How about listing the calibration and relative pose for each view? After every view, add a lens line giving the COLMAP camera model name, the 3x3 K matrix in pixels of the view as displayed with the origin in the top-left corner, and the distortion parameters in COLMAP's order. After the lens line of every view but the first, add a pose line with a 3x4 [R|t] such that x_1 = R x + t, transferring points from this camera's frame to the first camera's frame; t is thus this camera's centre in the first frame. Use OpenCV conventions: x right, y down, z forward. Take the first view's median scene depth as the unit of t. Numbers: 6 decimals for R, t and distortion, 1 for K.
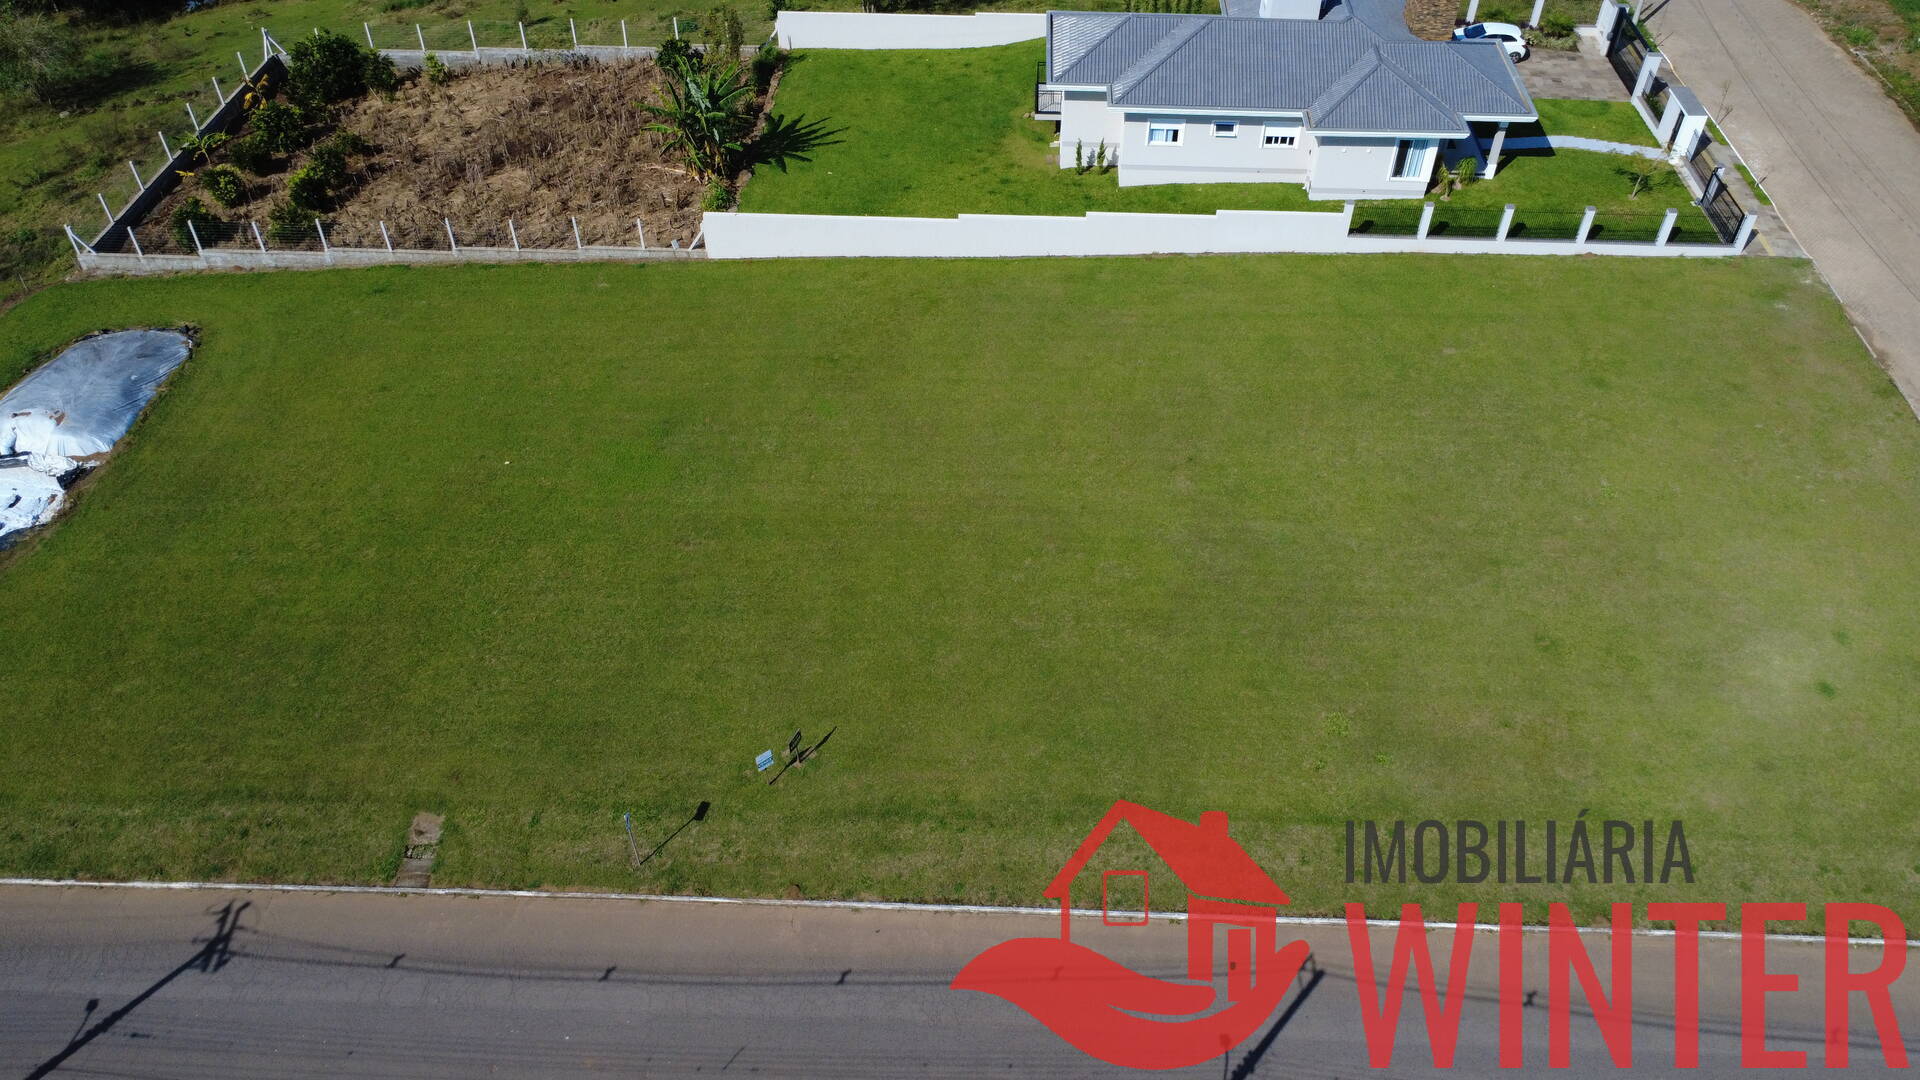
lens RADIAL K [[1441.1, 0, 957.9], [0, 1441.1, 530.0], [0, 0, 1]] dist [0.007558, -0.006554]
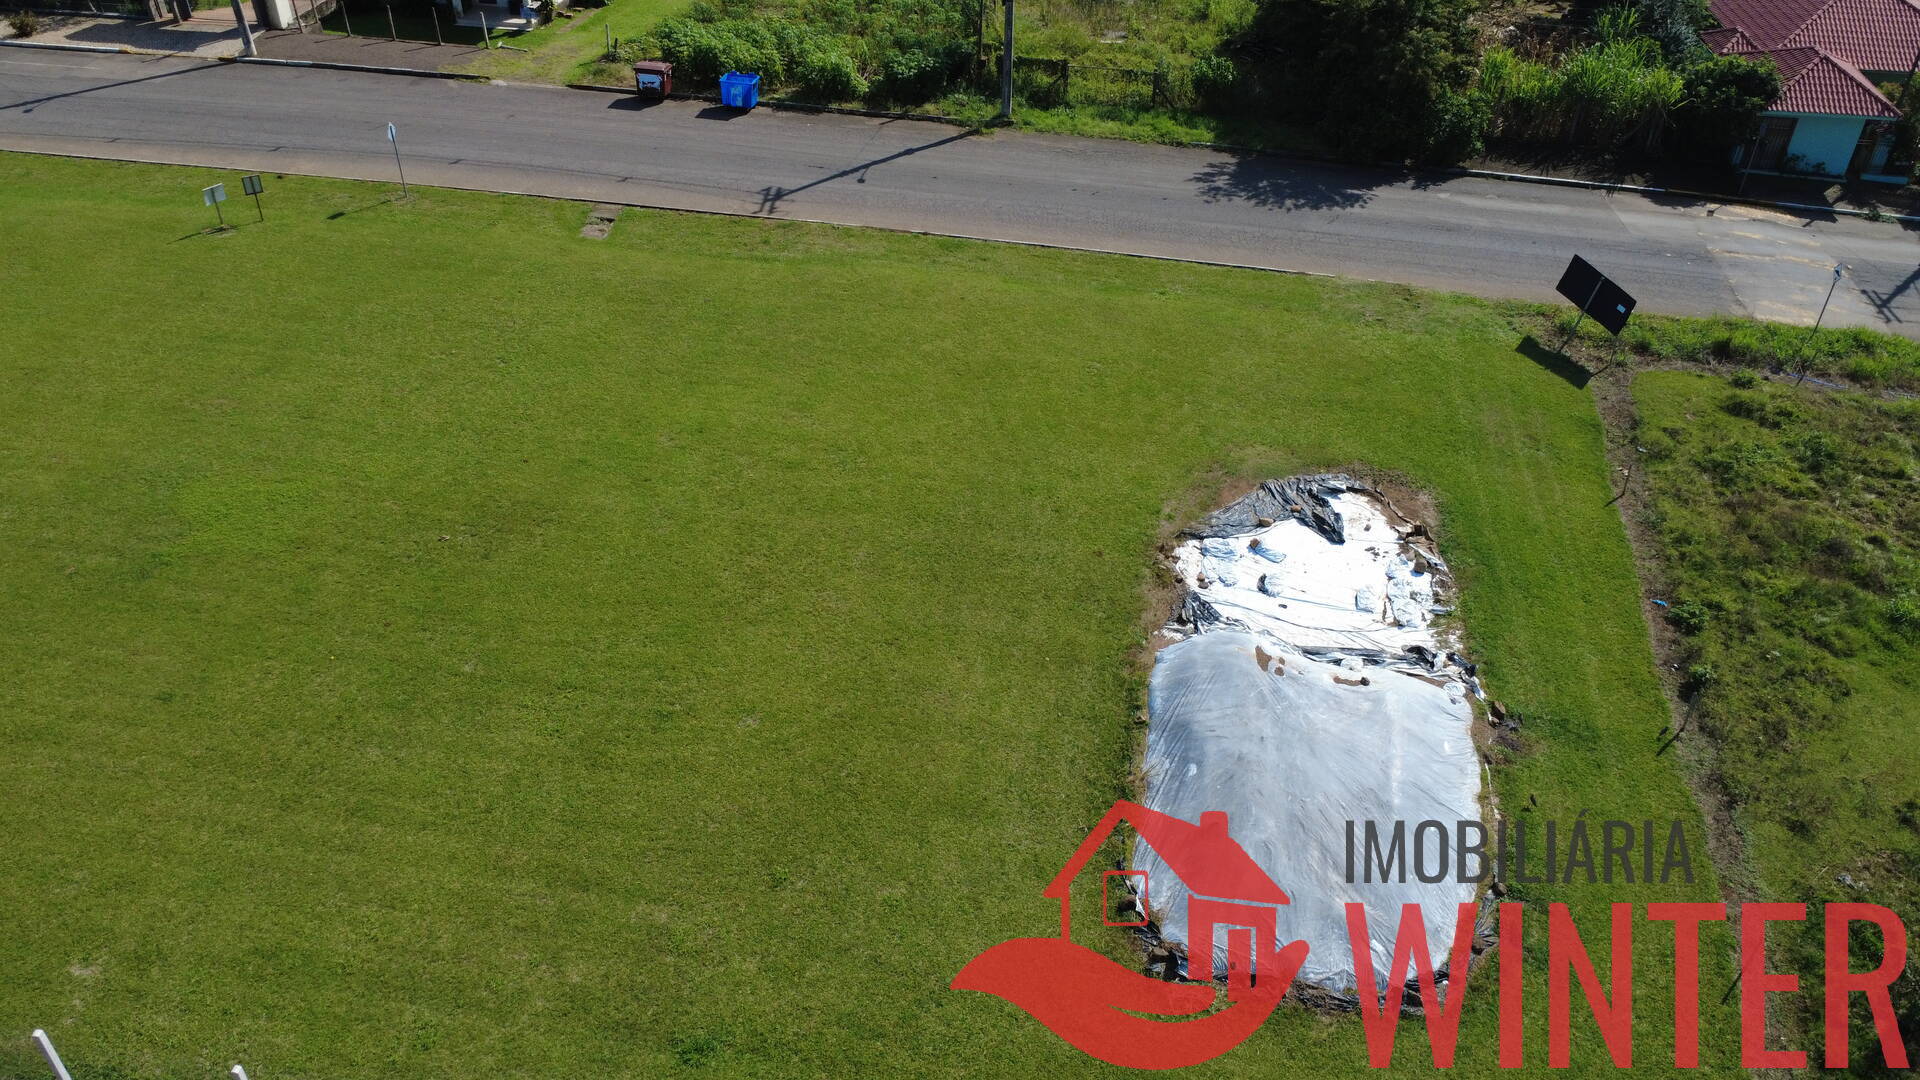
lens RADIAL K [[1441.1, 0, 957.9], [0, 1441.1, 530.0], [0, 0, 1]] dist [0.007558, -0.006554]
pose [[-0.996725, -0.053842, 0.060334, -0.480130], [0.050745, 0.164453, 0.985079, -0.533739], [-0.062961, 0.984914, -0.161182, 0.927126]]
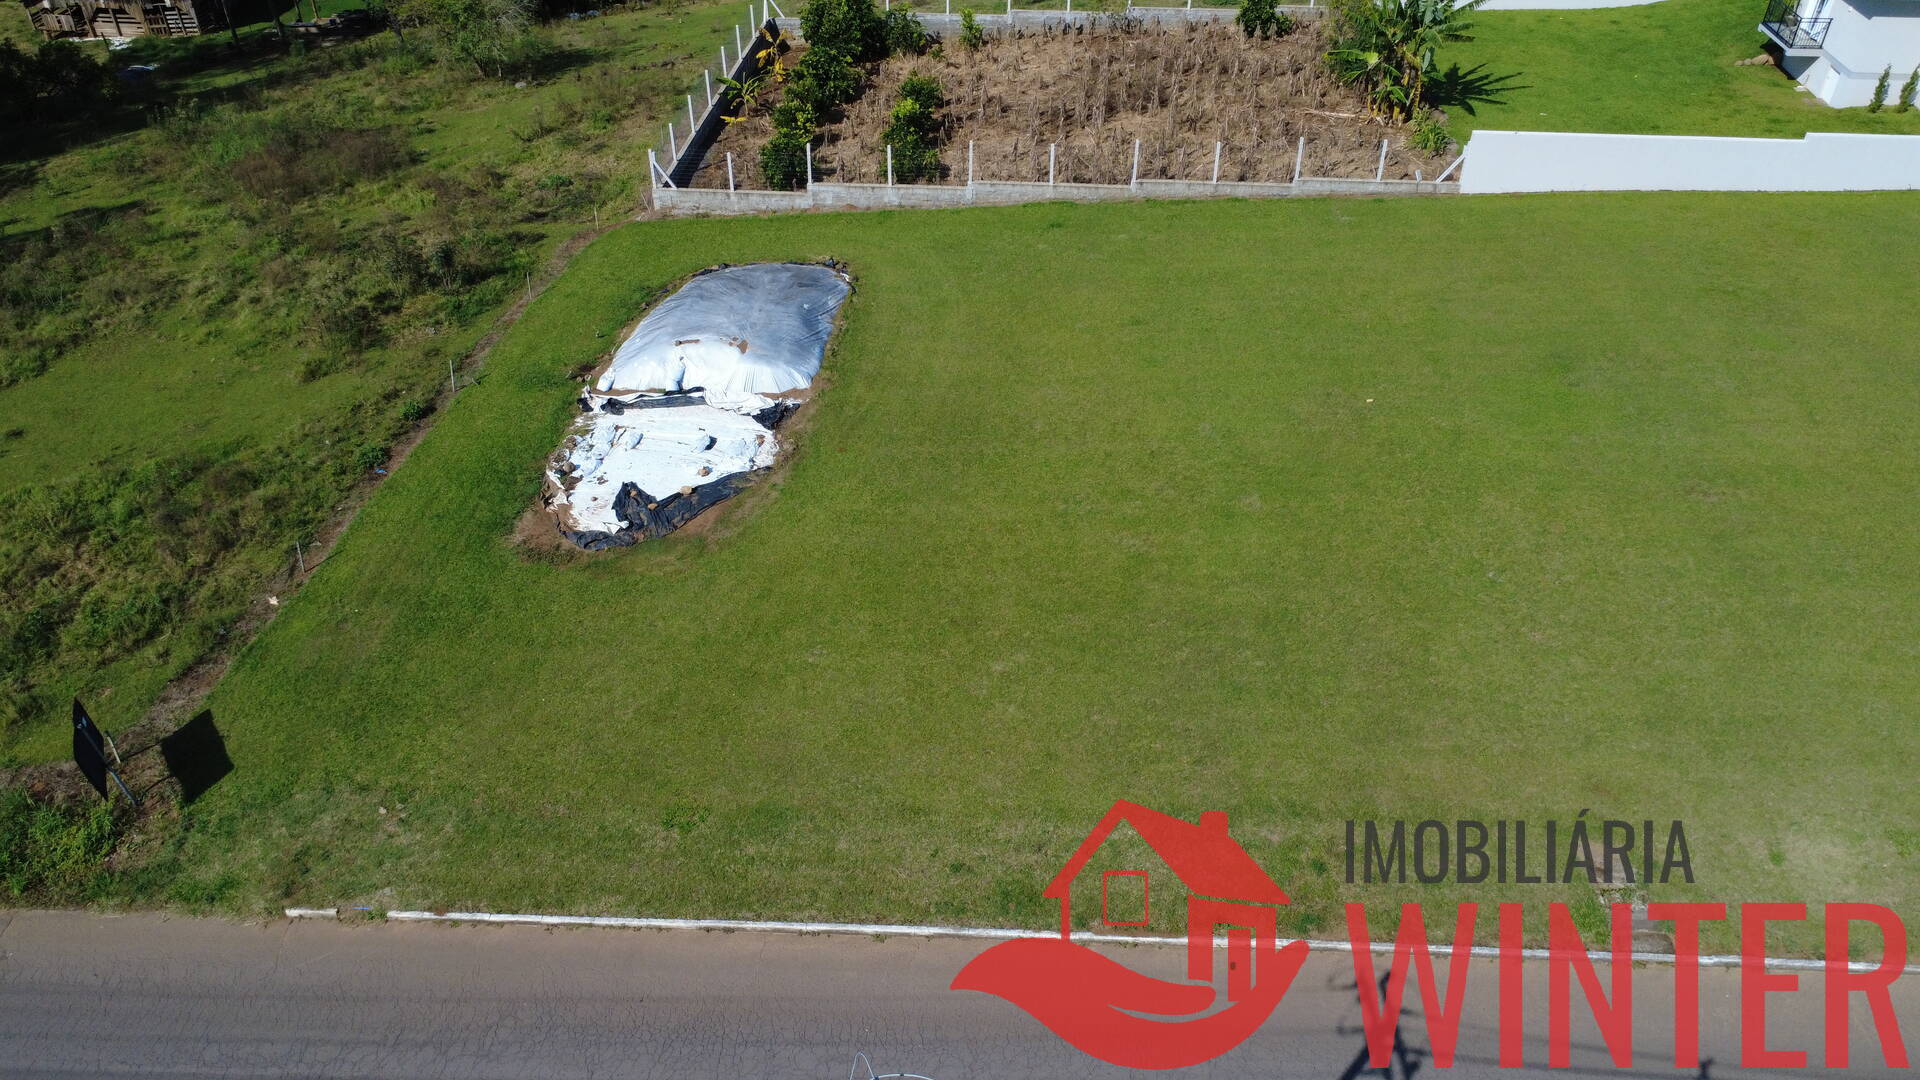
lens RADIAL K [[1441.1, 0, 957.9], [0, 1441.1, 530.0], [0, 0, 1]] dist [0.007558, -0.006554]
pose [[0.999730, 0.013974, -0.018551, -0.437623], [-0.016014, 0.993259, -0.114805, 0.092782], [0.016821, 0.115071, 0.993215, 0.229655]]
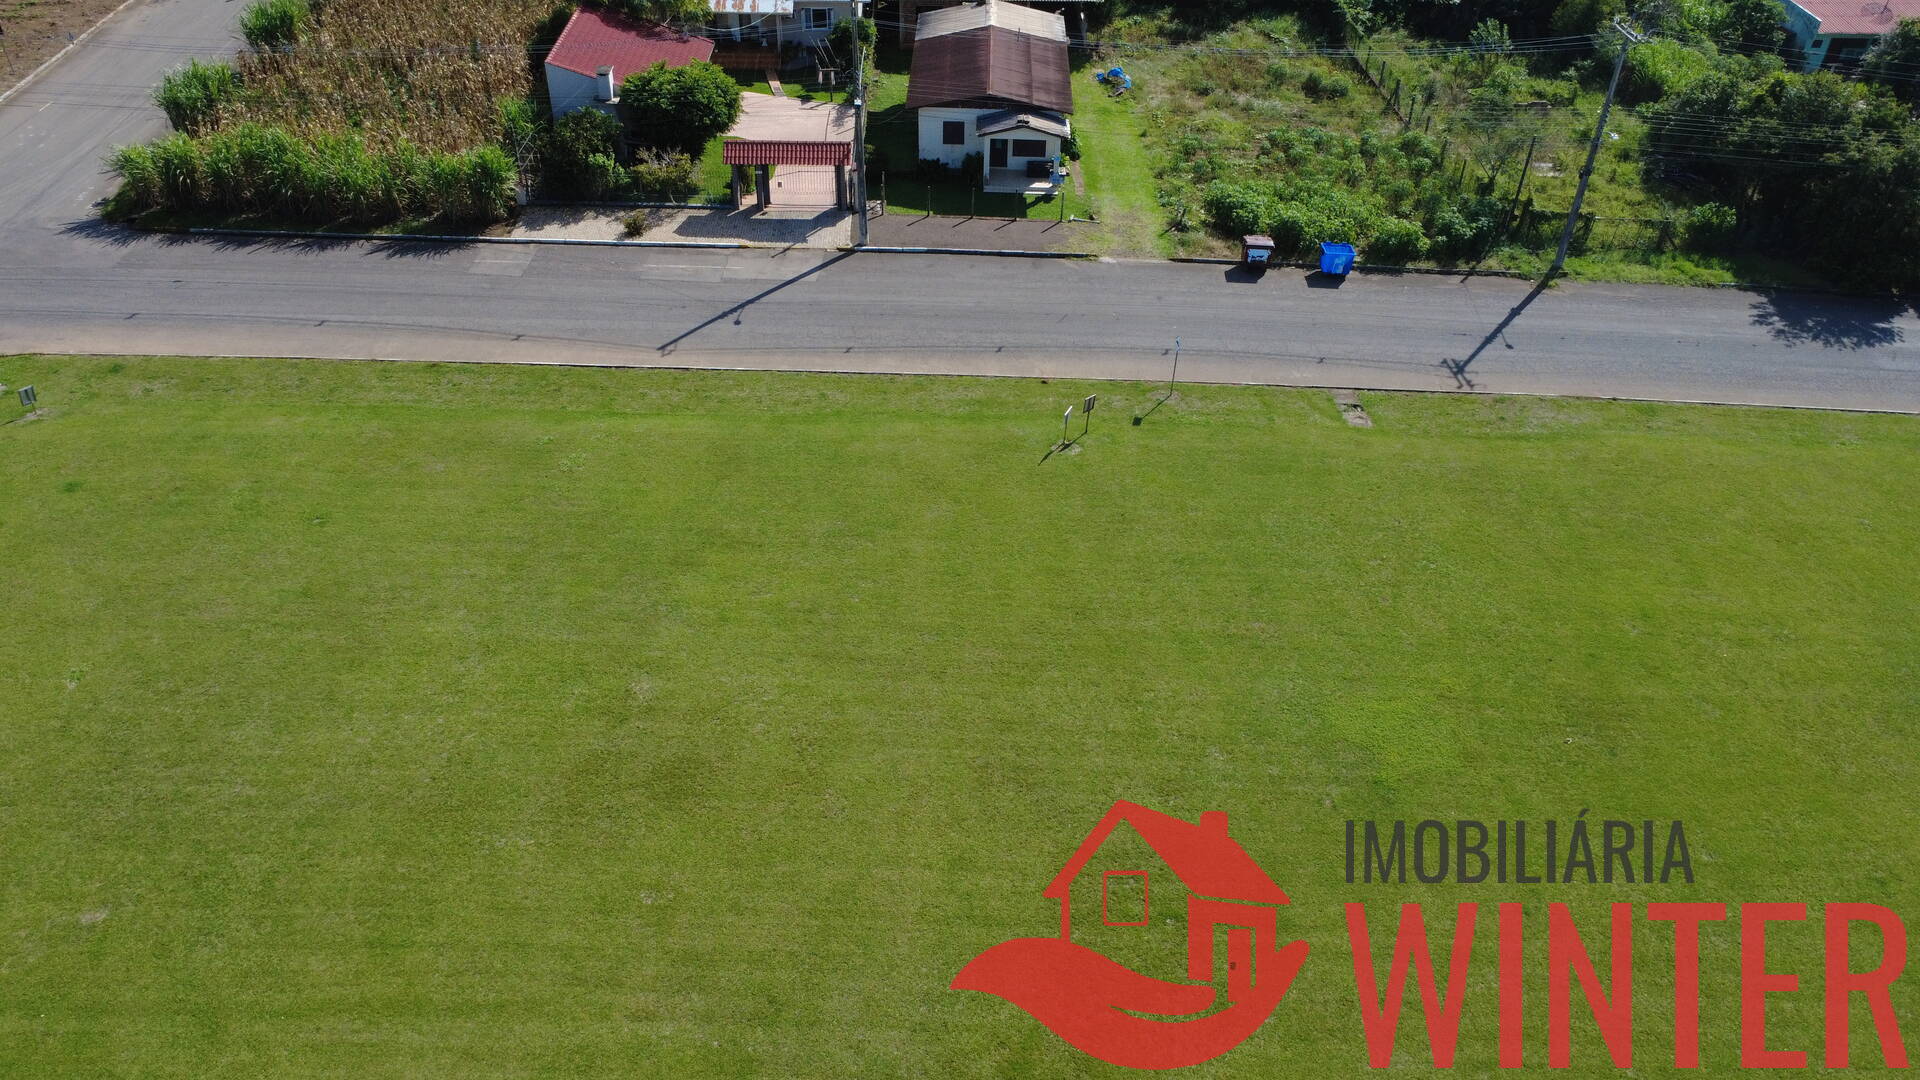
lens RADIAL K [[1441.1, 0, 957.9], [0, 1441.1, 530.0], [0, 0, 1]] dist [0.007558, -0.006554]
pose [[-0.998056, 0.022752, -0.058023, 0.029018], [-0.054142, 0.144617, 0.988005, -0.654917], [0.030870, 0.989226, -0.143104, 0.850351]]
